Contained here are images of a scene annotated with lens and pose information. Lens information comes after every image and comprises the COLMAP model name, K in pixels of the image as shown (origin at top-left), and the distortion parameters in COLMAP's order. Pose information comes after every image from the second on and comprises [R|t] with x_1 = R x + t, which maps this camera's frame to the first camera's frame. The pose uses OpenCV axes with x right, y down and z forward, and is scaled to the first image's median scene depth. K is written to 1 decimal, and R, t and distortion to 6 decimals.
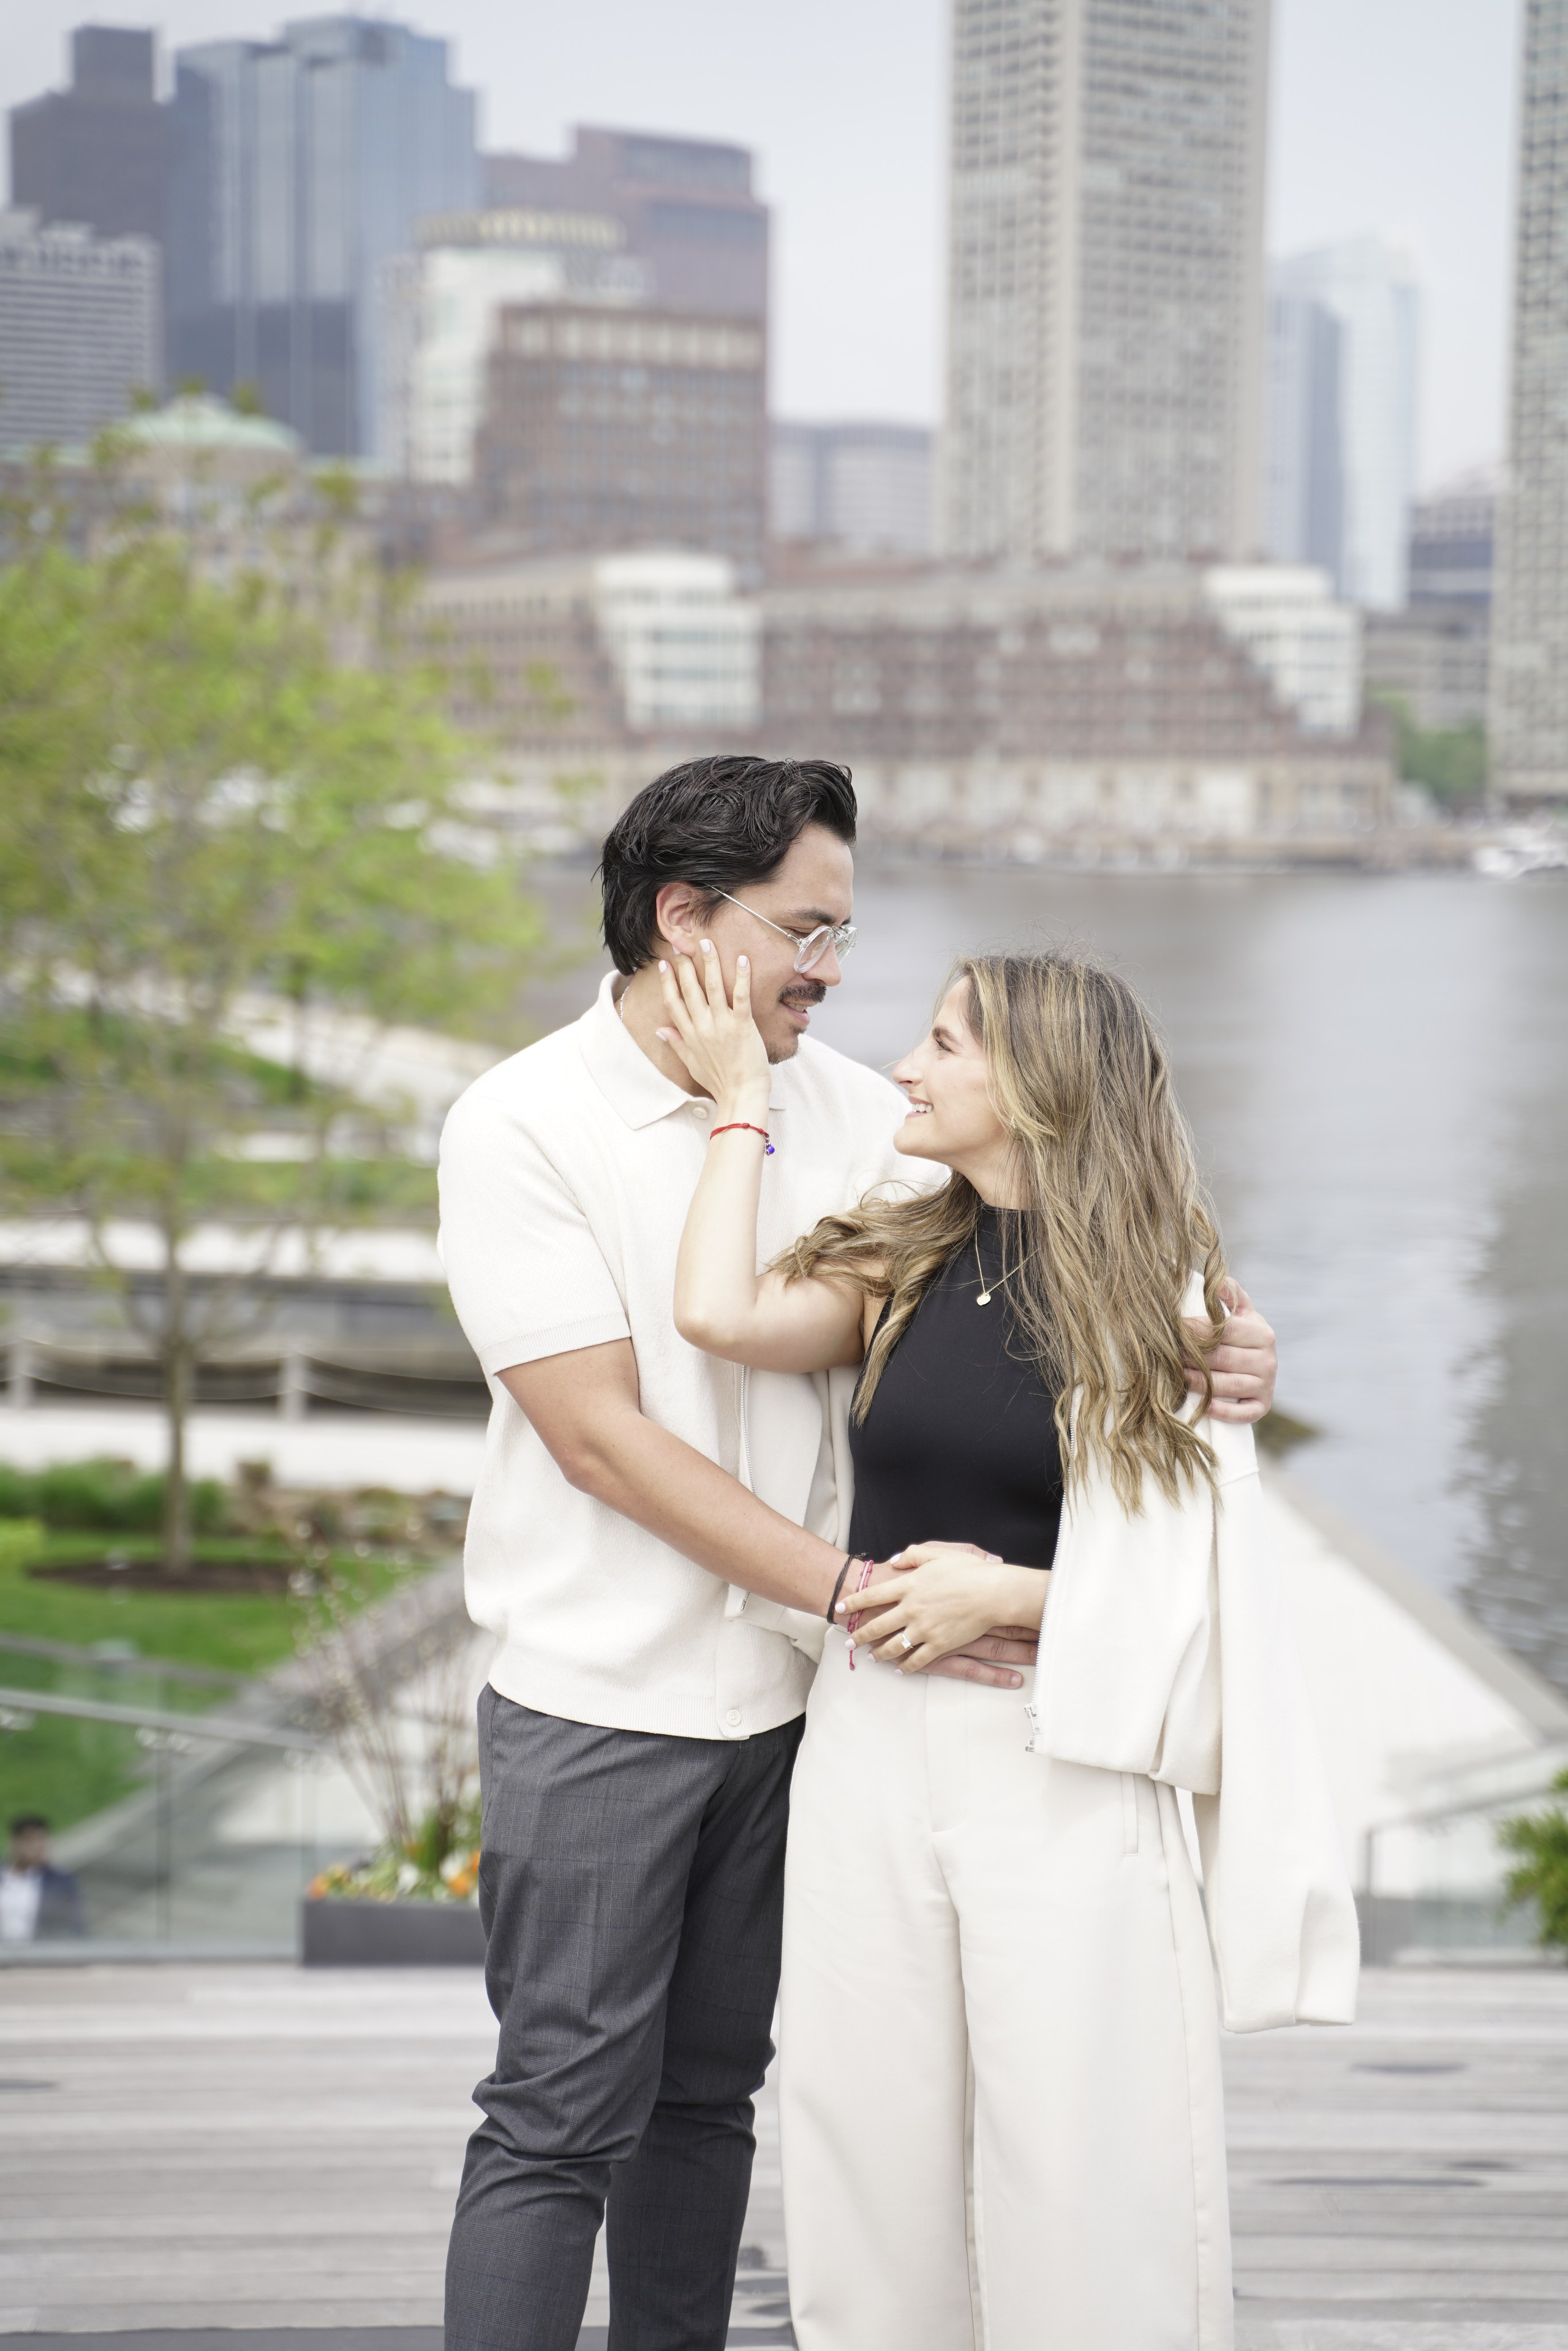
lens RADIAL K [[4852.2, 0, 780.2], [0, 4852.2, 1241.2], [0, 0, 1]] dist [0.299877, -0.231347]
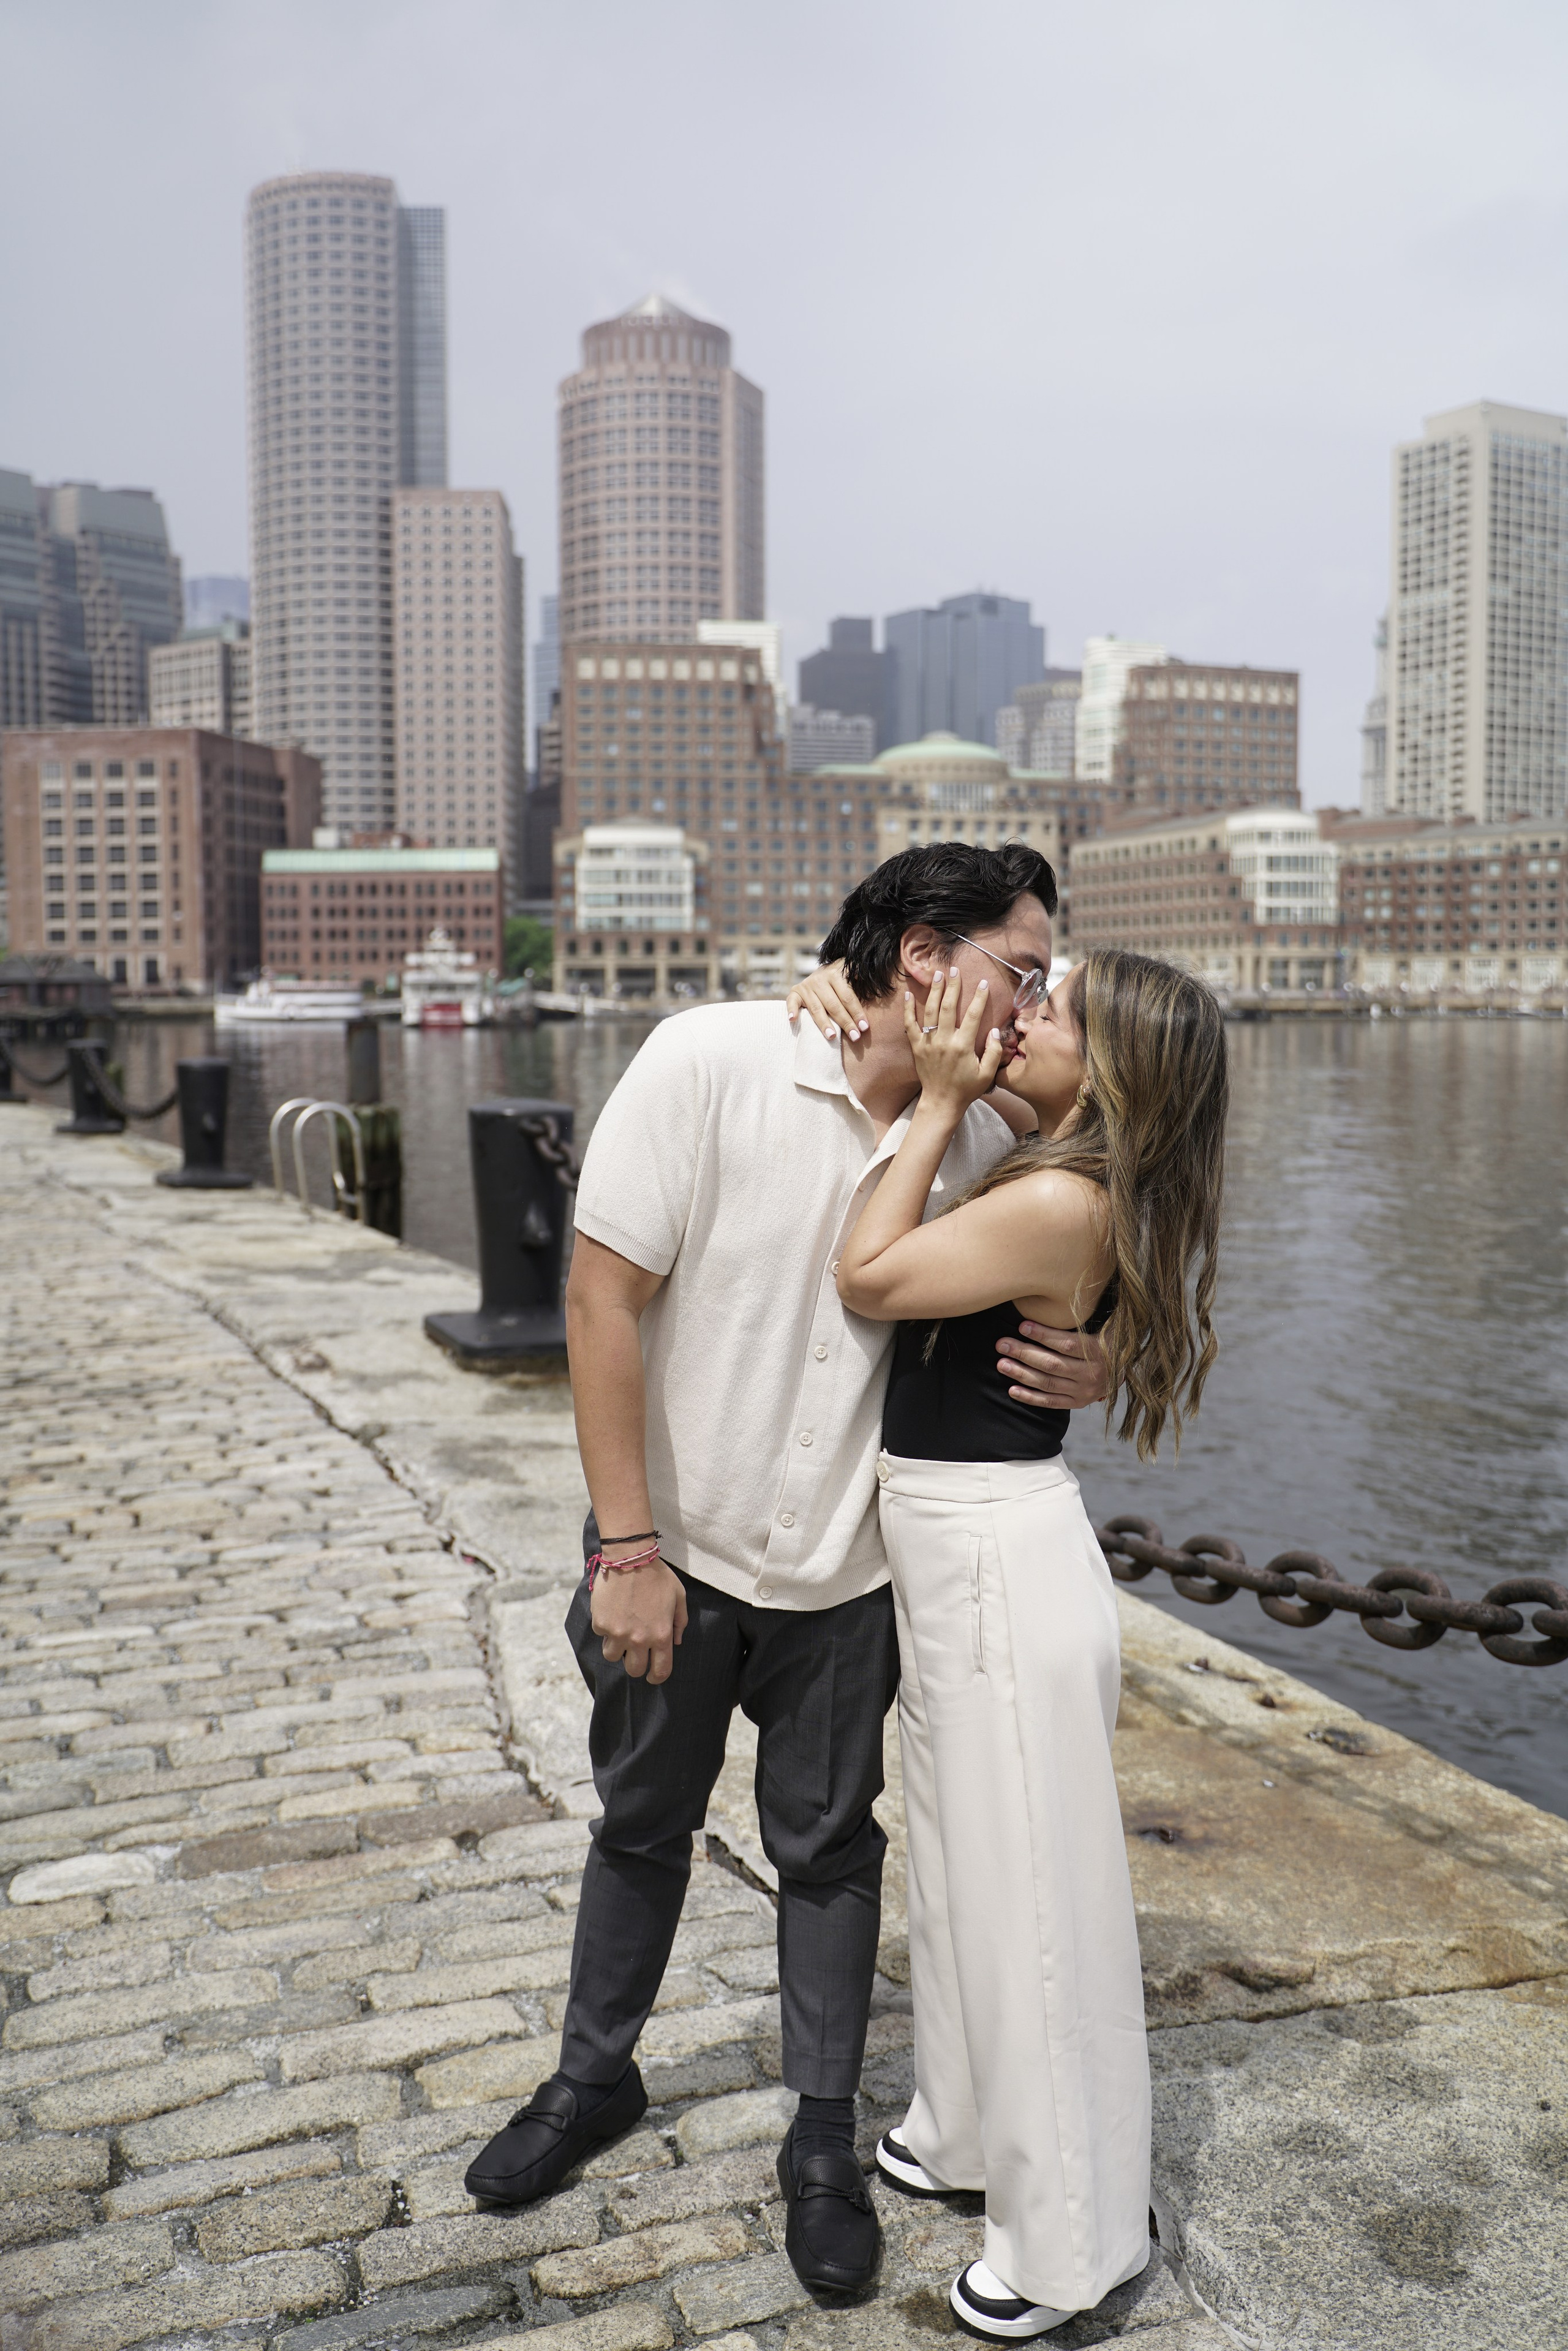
lens RADIAL K [[2105.6, 0, 780.5], [0, 2105.6, 1227.6], [0, 0, 1]] dist [-0.111009, 0.153868]
pose [[0.987976, -0.001361, -0.154602, -0.064890], [0.003456, 0.999906, 0.013282, -0.021996], [0.154570, -0.013657, 0.987887, 0.320867]]
